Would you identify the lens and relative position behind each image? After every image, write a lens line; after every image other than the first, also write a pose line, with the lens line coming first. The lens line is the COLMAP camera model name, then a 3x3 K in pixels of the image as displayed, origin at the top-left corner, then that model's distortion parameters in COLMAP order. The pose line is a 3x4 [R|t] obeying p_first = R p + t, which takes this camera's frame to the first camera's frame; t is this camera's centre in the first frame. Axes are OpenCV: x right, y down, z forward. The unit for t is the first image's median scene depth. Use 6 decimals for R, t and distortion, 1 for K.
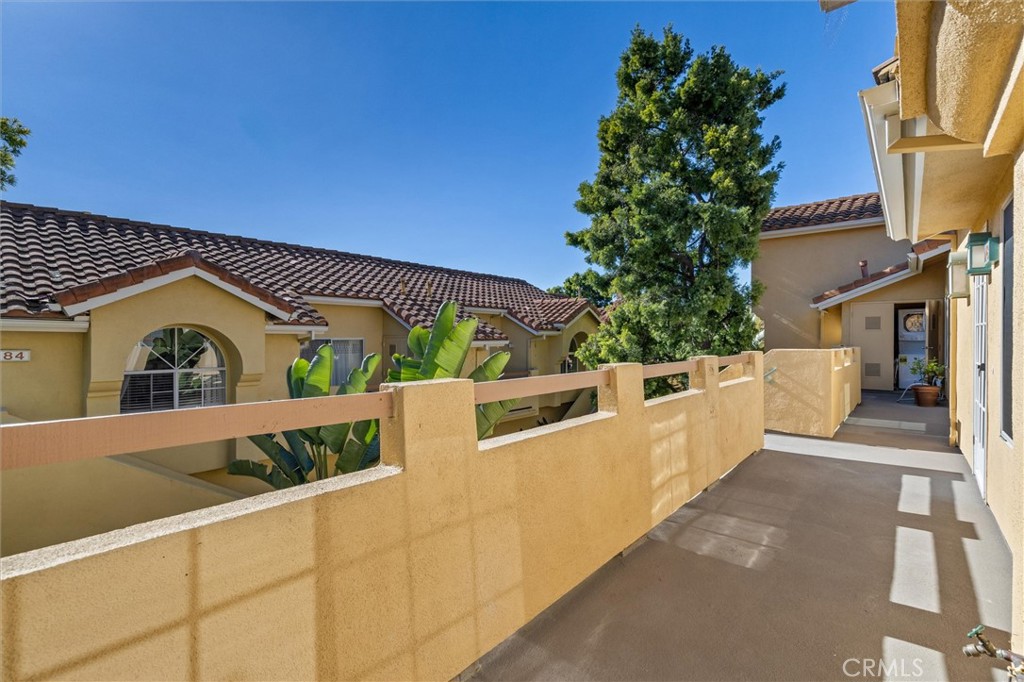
lens RADIAL K [[460.0, 0, 516.2], [0, 460.0, 333.4], [0, 0, 1]] dist [0.008427, -0.000637]
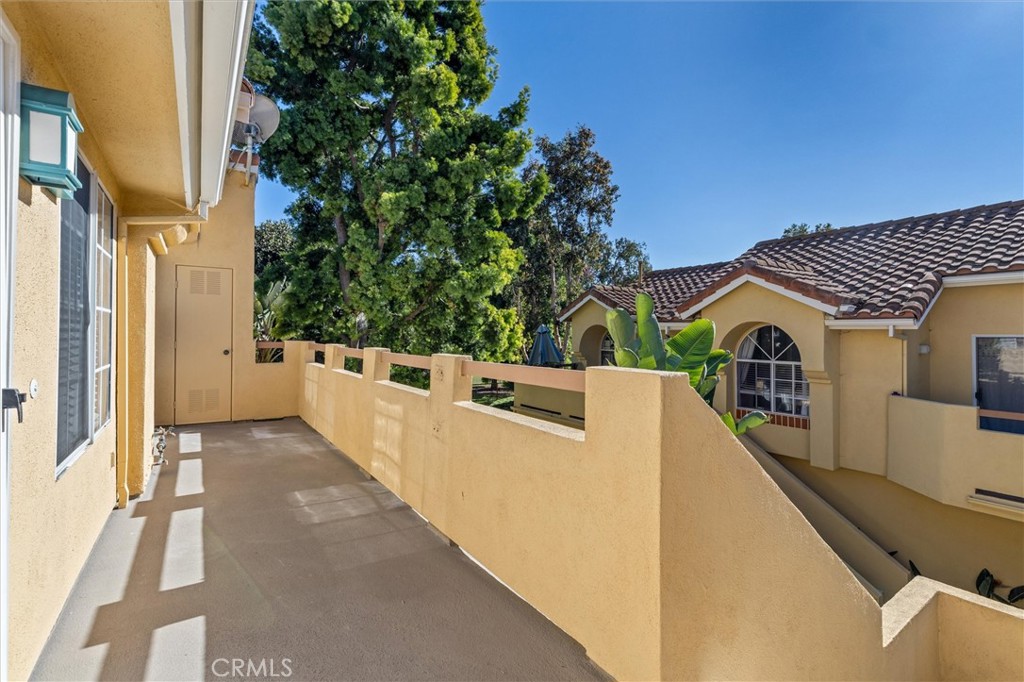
lens RADIAL K [[460.0, 0, 516.2], [0, 460.0, 333.4], [0, 0, 1]] dist [0.008427, -0.000637]
pose [[-0.257379, -0.000853, -0.966310, 1.429931], [0.005887, 0.999980, -0.002451, 0.020146], [0.966293, -0.006320, -0.257368, 1.701424]]
